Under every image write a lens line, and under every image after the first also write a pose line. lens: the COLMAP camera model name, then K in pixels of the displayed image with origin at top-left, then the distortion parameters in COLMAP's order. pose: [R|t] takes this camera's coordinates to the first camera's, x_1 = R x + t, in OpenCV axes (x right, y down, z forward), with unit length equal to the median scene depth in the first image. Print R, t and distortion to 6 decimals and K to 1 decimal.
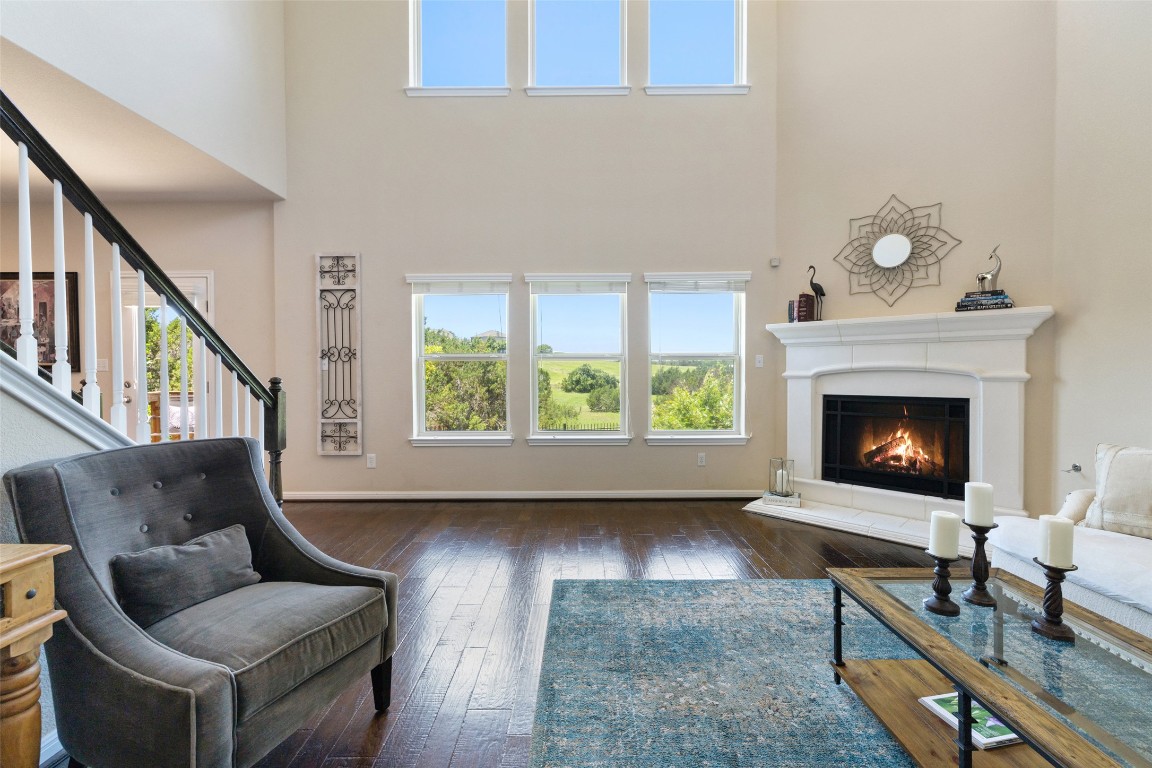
lens RADIAL K [[506.9, 0, 575.4], [0, 506.9, 375.4], [0, 0, 1]] dist [0.002227, 0.001779]
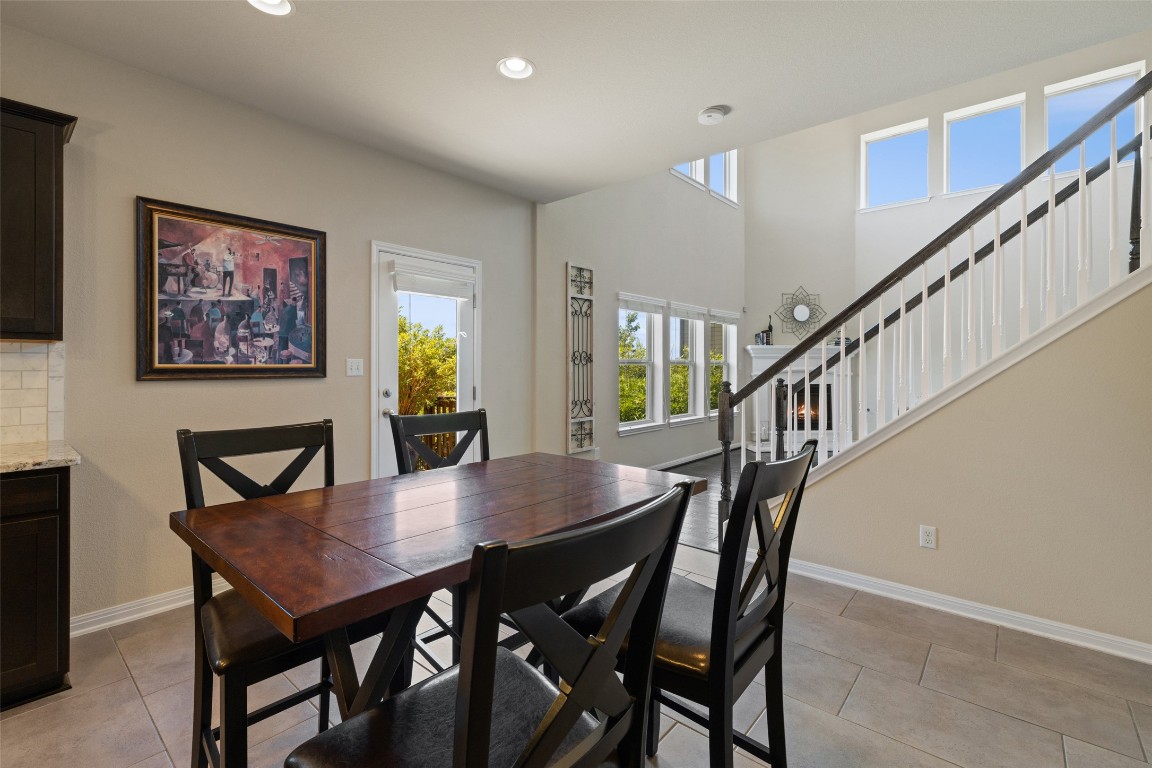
lens RADIAL K [[506.9, 0, 569.9], [0, 506.9, 366.9], [0, 0, 1]] dist [0.002227, 0.001779]
pose [[0.661065, 0.003964, 0.750319, -1.377888], [0.006947, 0.999911, -0.011403, -0.011555], [-0.750297, 0.012751, 0.660978, 0.324116]]
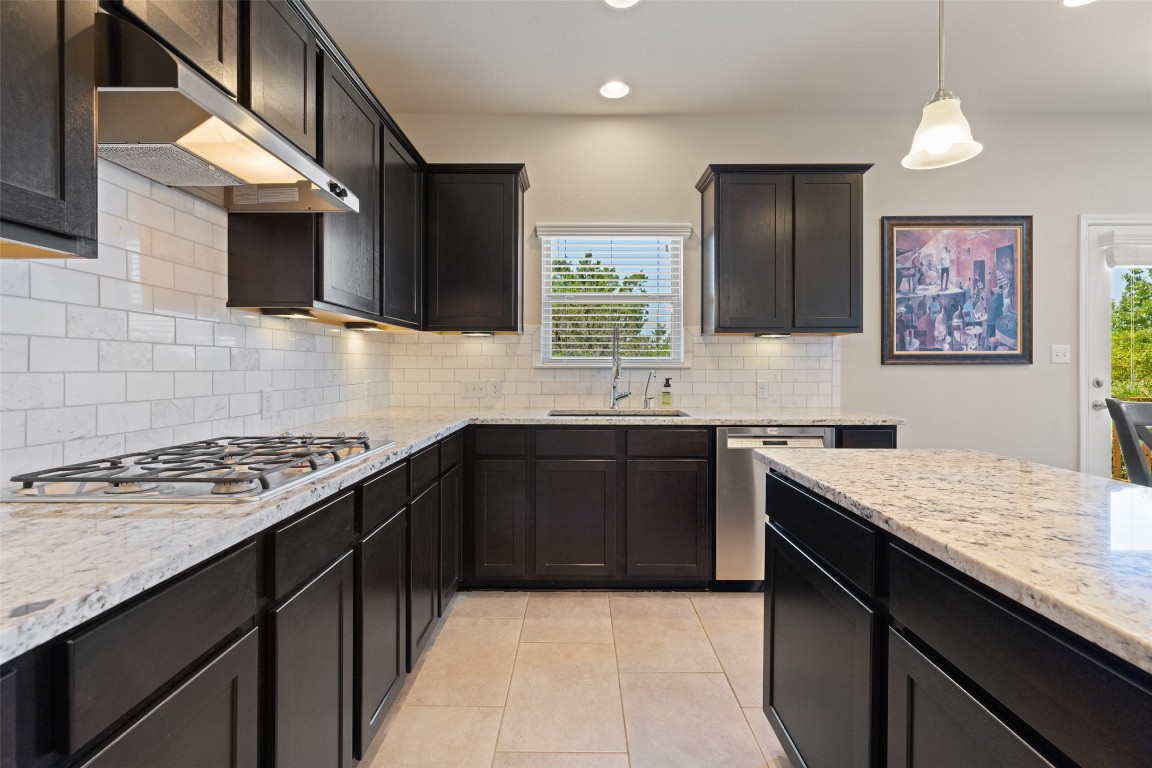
lens RADIAL K [[506.9, 0, 589.0], [0, 506.9, 364.8], [0, 0, 1]] dist [0.002227, 0.001779]
pose [[0.999994, 0.003545, 0.000481, -1.689586], [-0.003536, 0.999853, -0.016782, 0.008184], [-0.000541, 0.016780, 0.999859, 0.357297]]
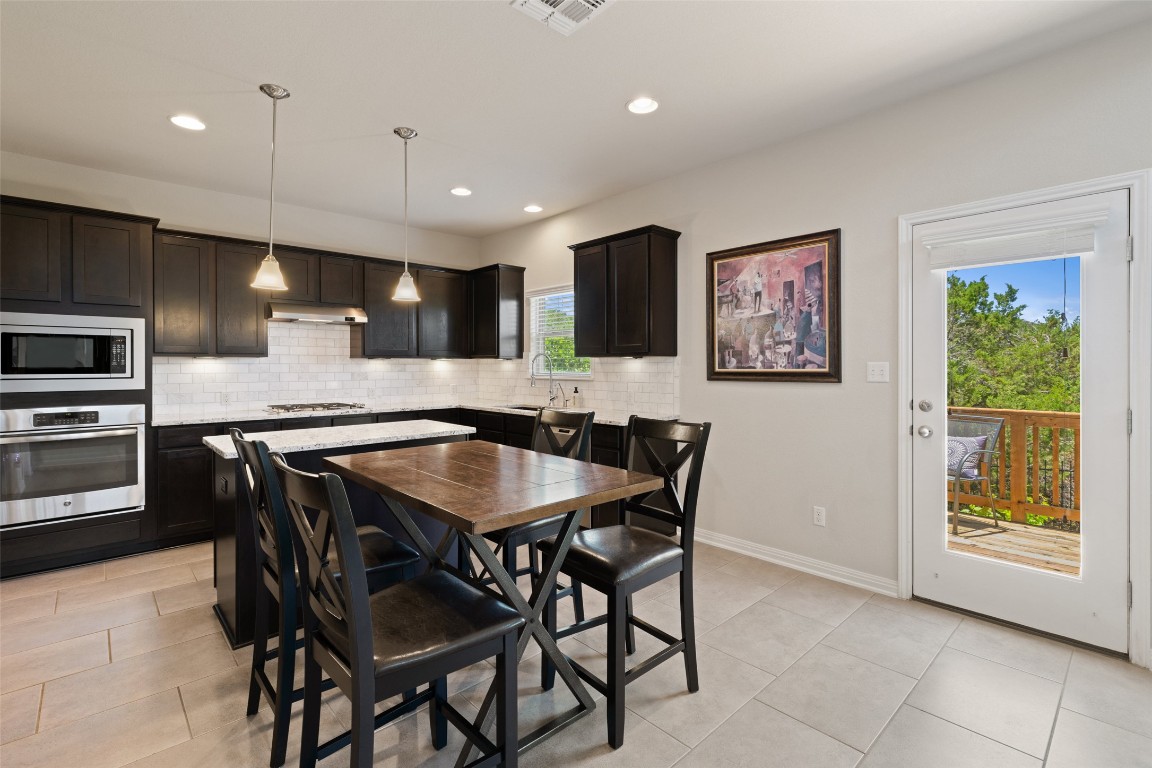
lens RADIAL K [[520.6, 0, 574.7], [0, 520.6, 368.5], [0, 0, 1]] dist [-0.000797, 0.000160]
pose [[0.682528, 0.004257, -0.730847, -0.783858], [-0.009807, 0.999946, -0.003334, -0.020507], [0.730794, 0.009443, 0.682533, 0.326796]]
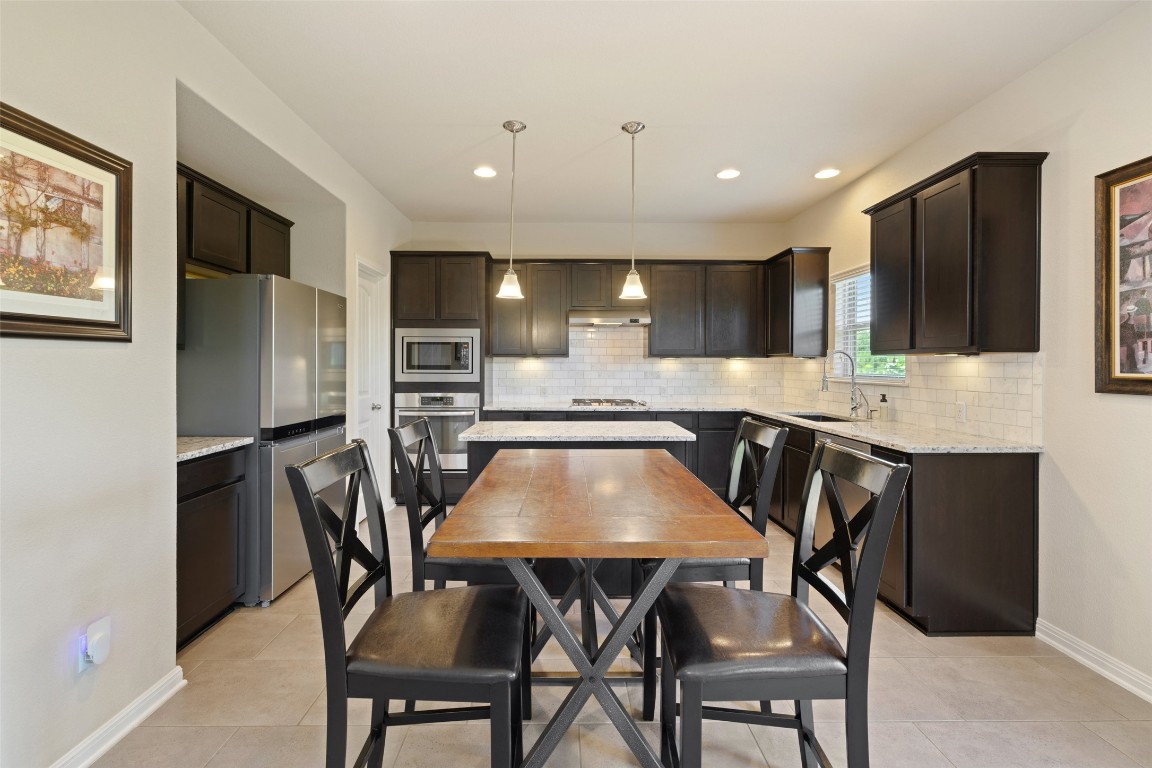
lens RADIAL K [[506.9, 0, 574.2], [0, 506.9, 367.5], [0, 0, 1]] dist [0.002227, 0.001779]
pose [[0.026799, 0.006700, -0.999618, -0.783023], [-0.017971, 0.999819, 0.006220, -0.024118], [0.999479, 0.017798, 0.026915, 0.557231]]
